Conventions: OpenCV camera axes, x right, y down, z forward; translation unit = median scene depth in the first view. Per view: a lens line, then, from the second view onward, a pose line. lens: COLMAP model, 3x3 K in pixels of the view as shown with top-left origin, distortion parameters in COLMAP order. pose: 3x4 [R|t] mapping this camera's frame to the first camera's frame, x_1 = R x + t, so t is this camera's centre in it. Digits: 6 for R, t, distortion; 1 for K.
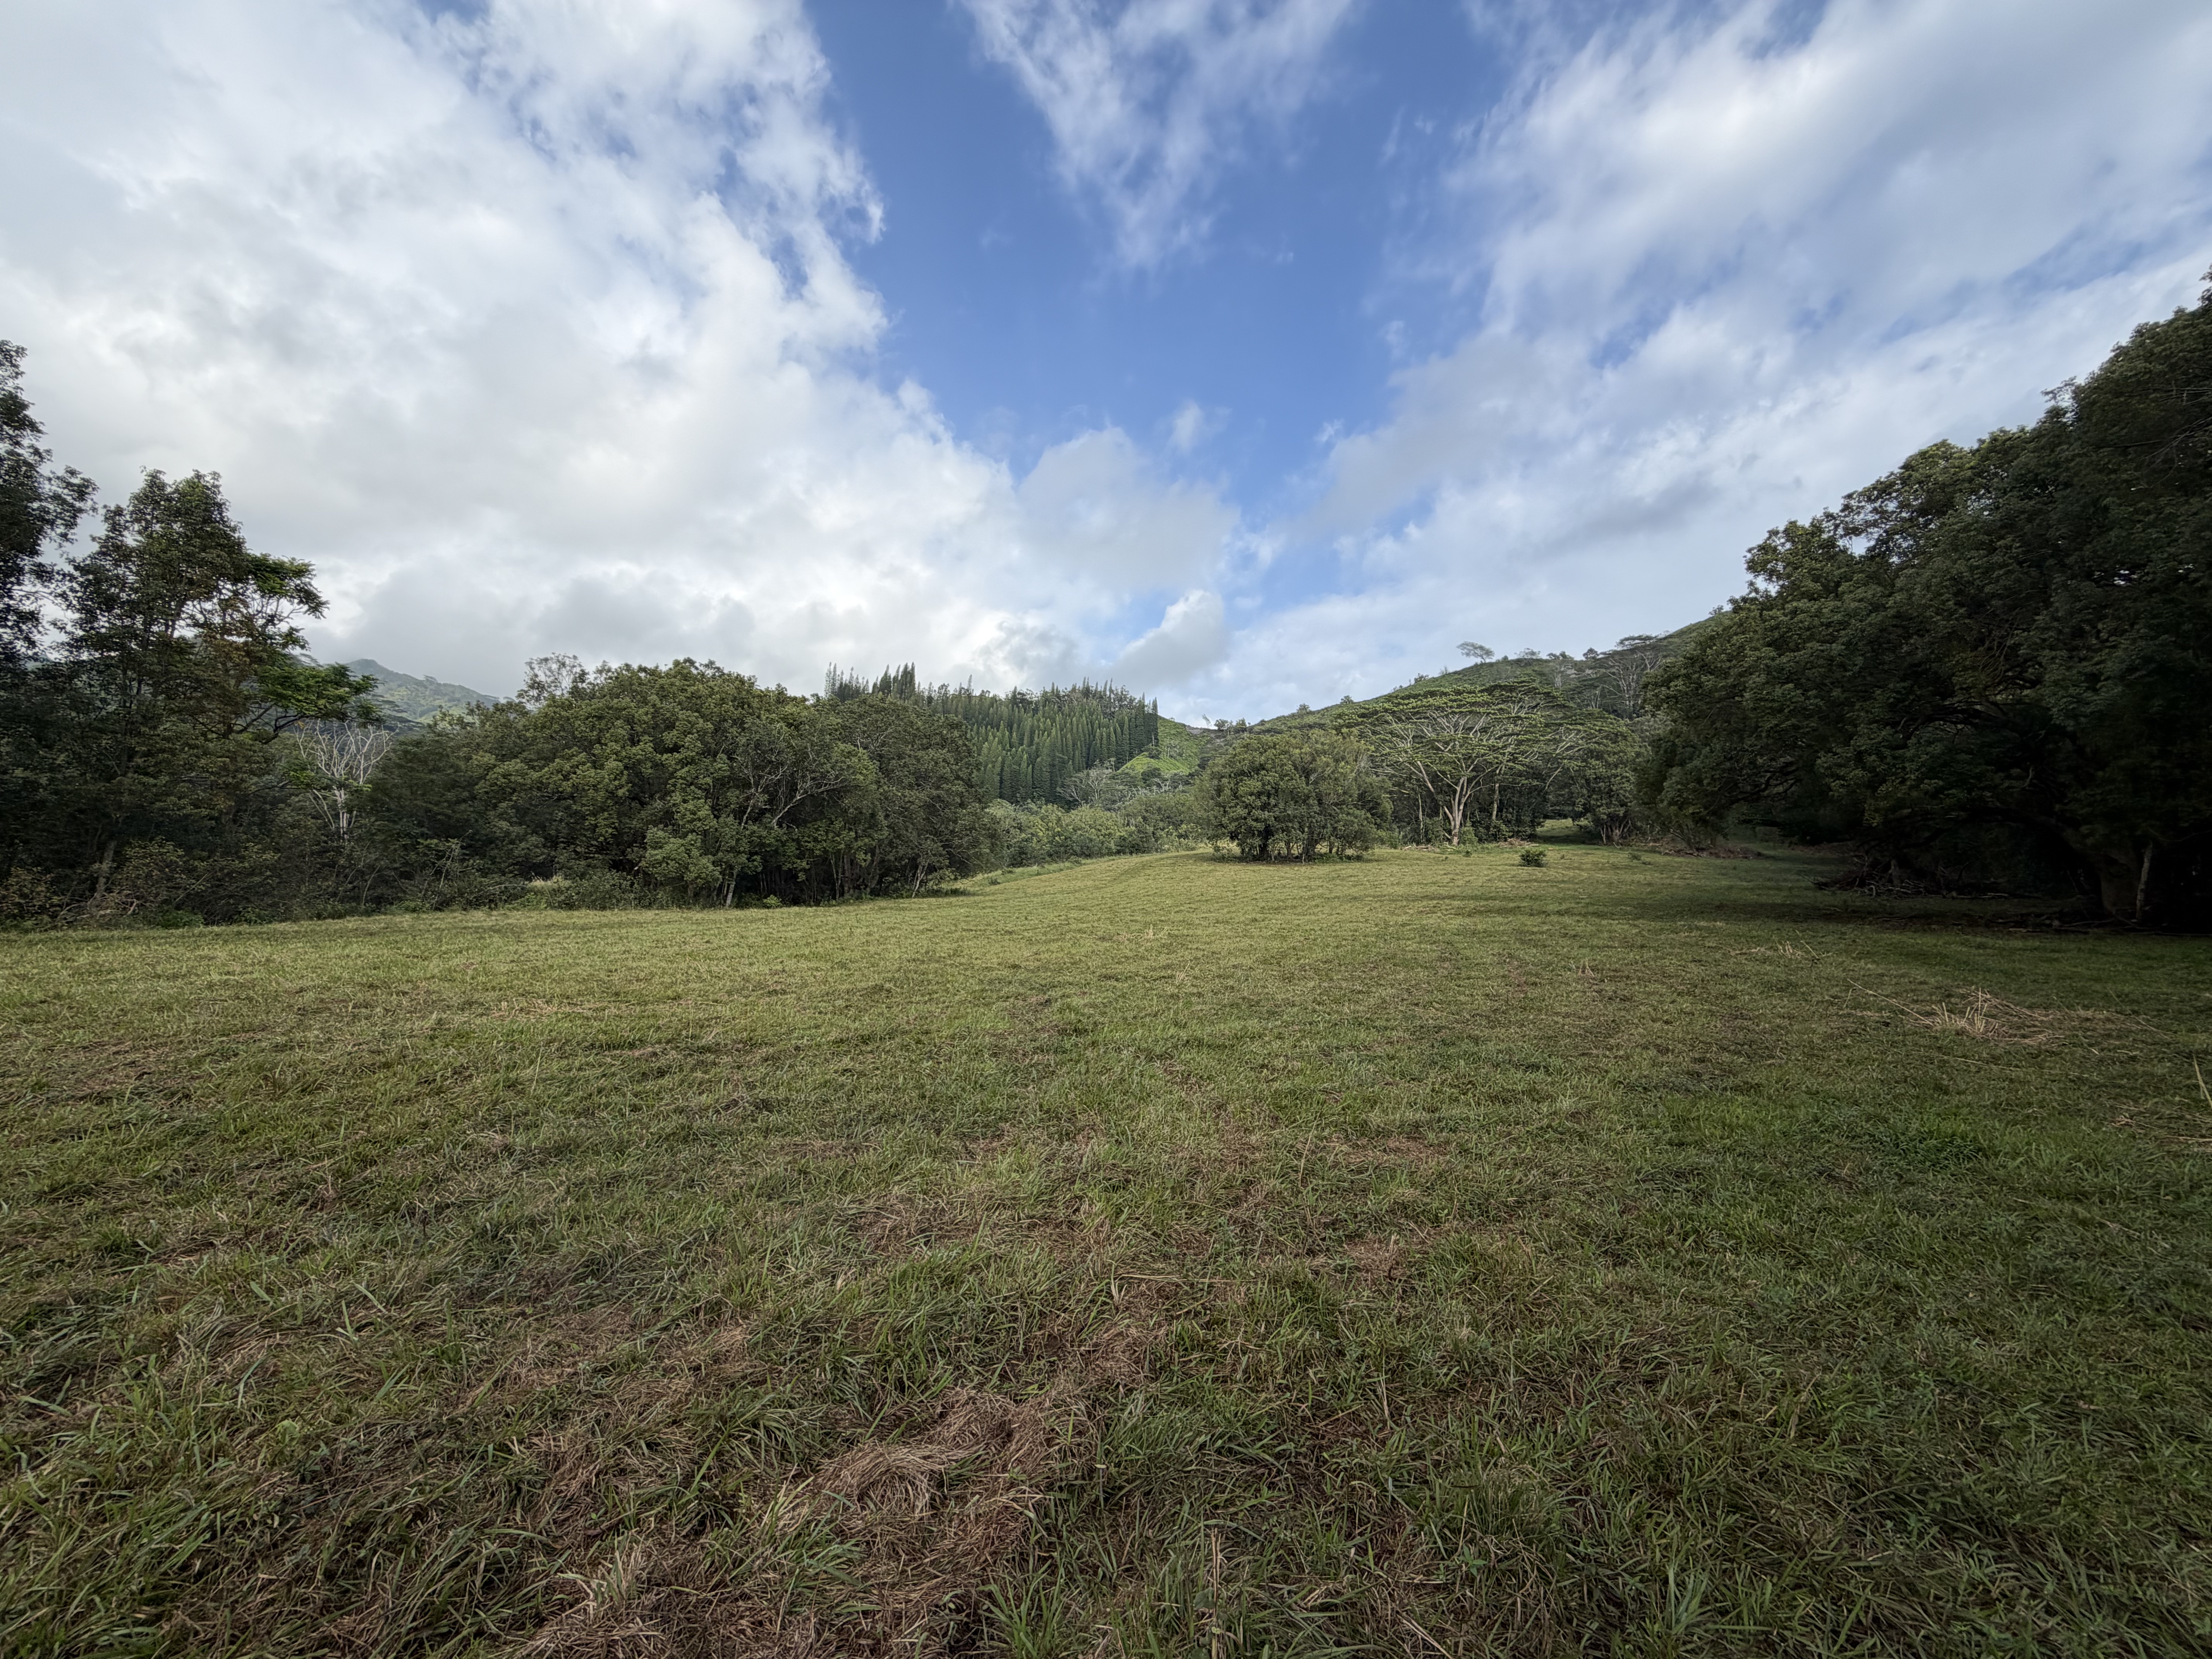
lens RADIAL K [[885.6, 0, 1106.8], [0, 885.6, 827.1], [0, 0, 1]] dist [-0.001057, -0.000104]
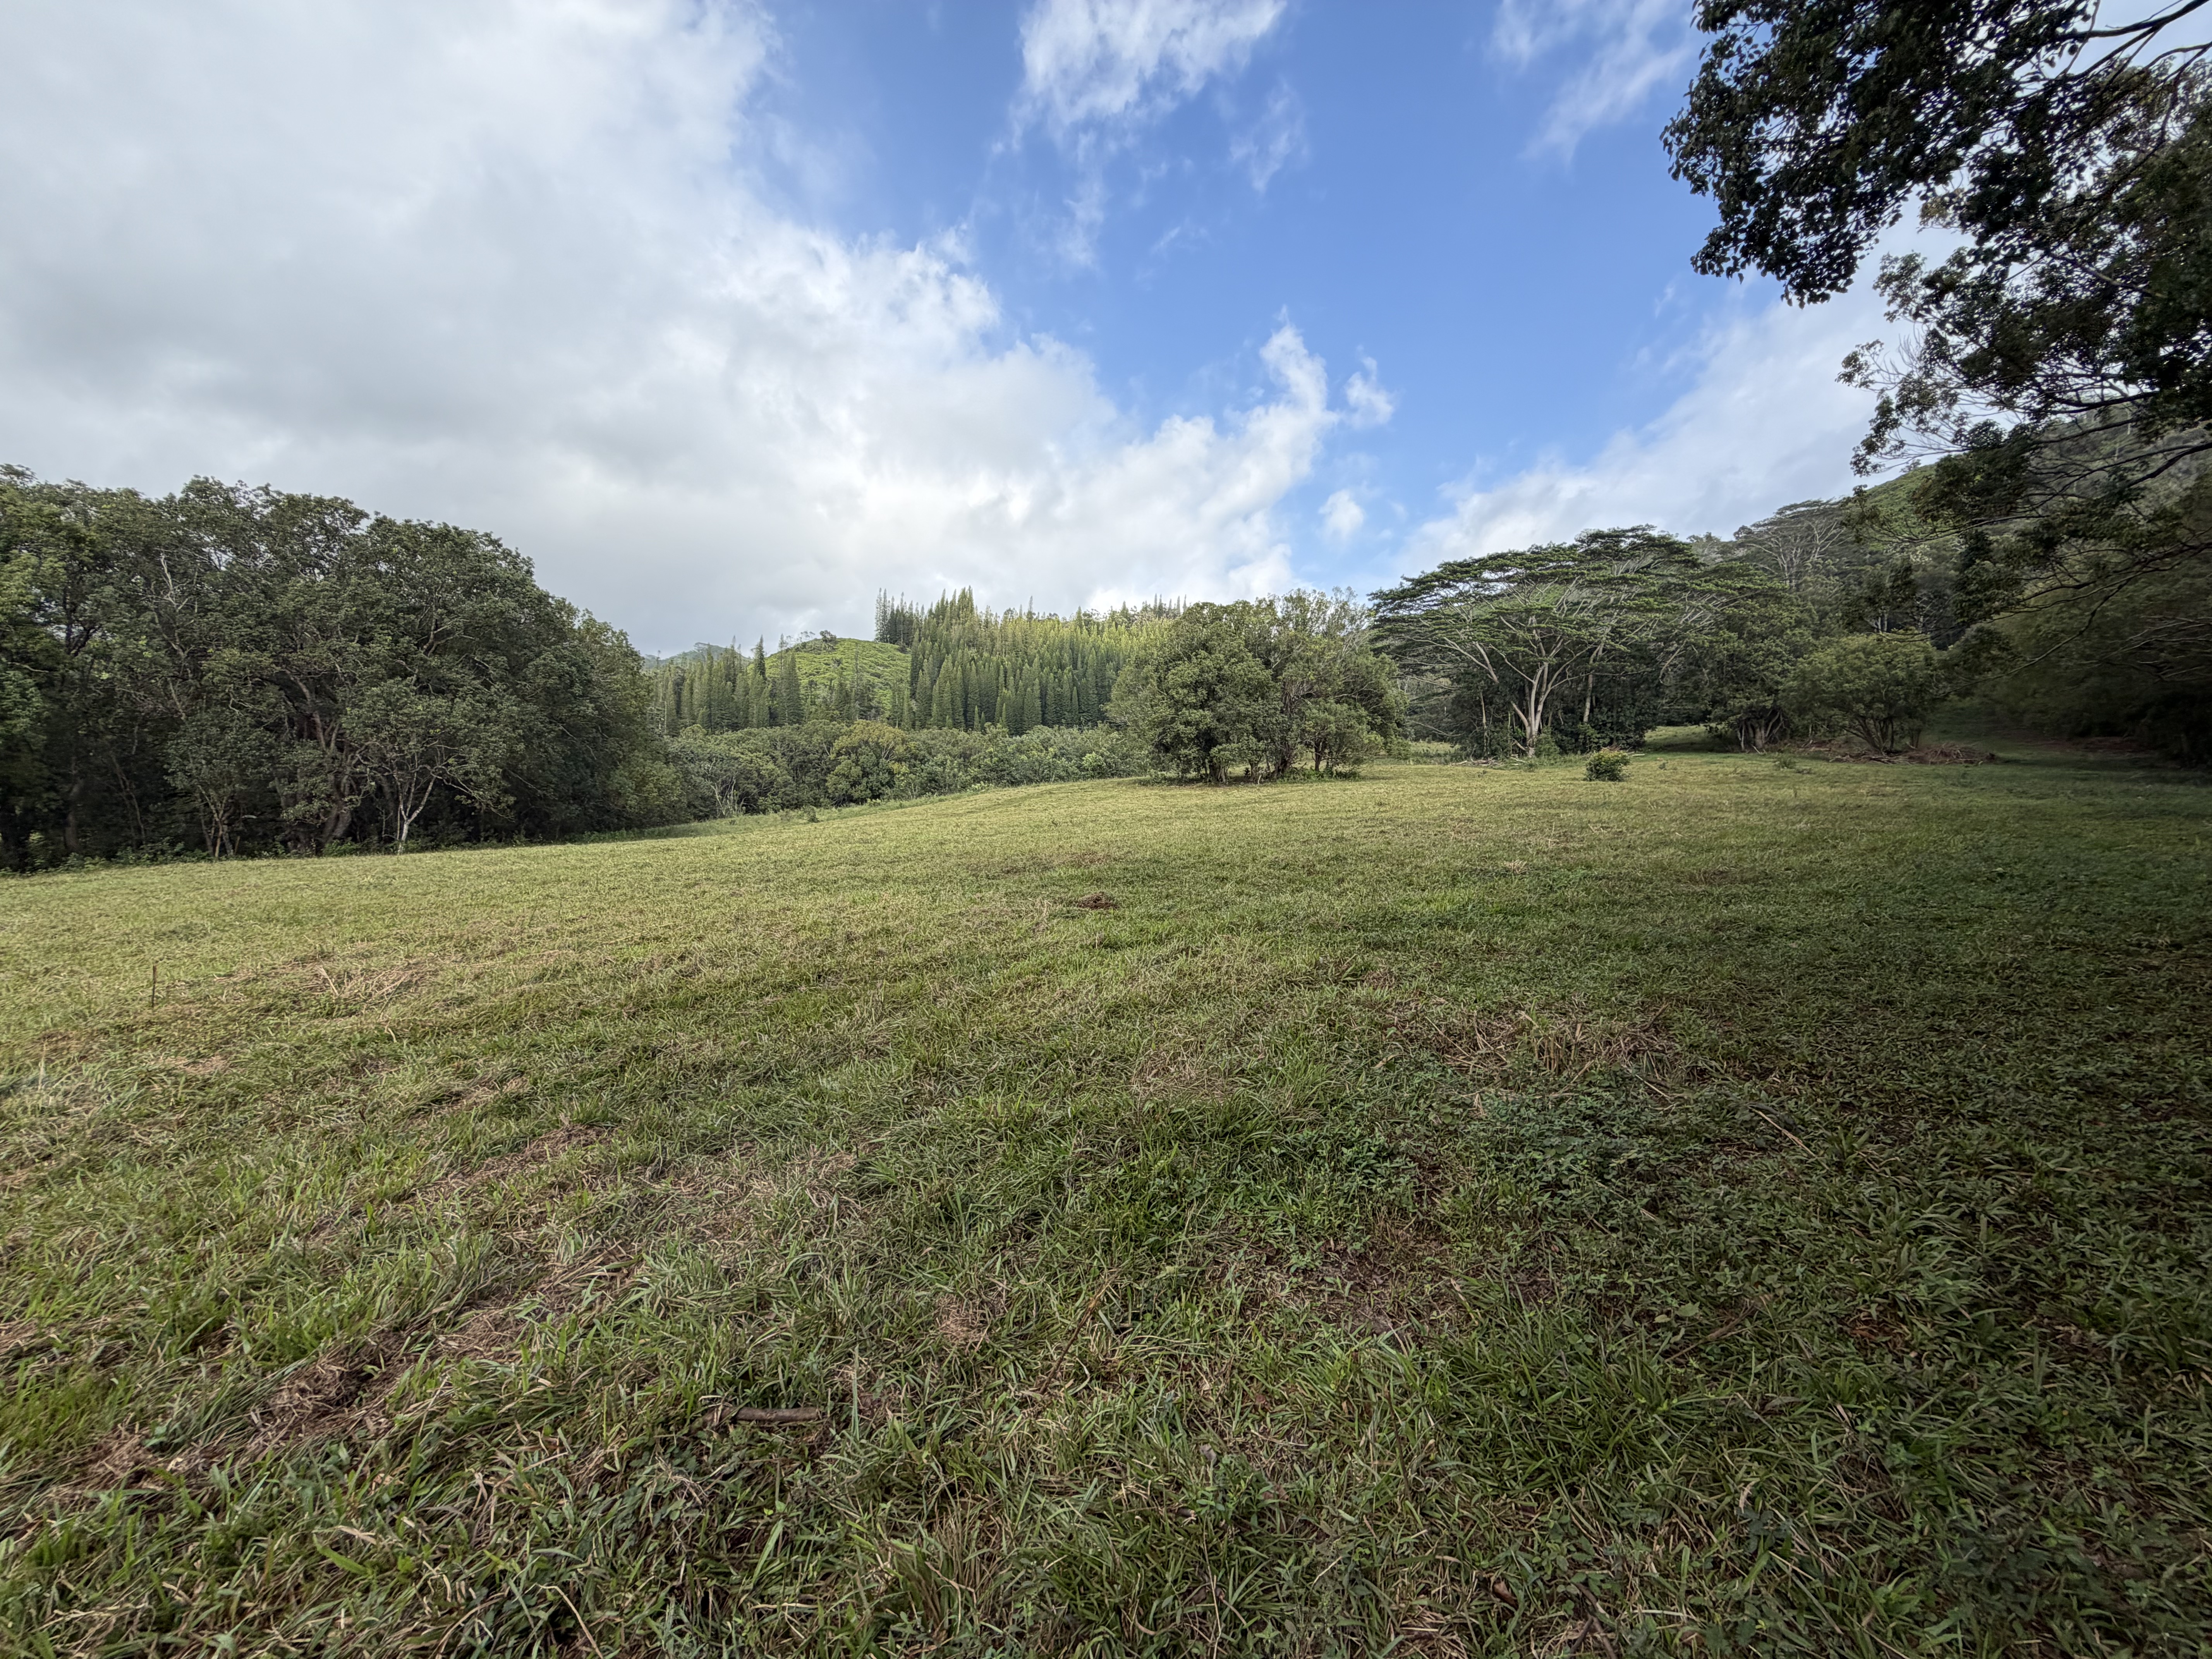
lens RADIAL K [[881.5, 0, 1106.0], [0, 881.5, 829.5], [0, 0, 1]] dist [0.002814, -0.004059]
pose [[0.992278, -0.014945, -0.123134, 0.175612], [0.024742, 0.996614, 0.078417, 0.017726], [0.121545, -0.080858, 0.989287, 0.286618]]
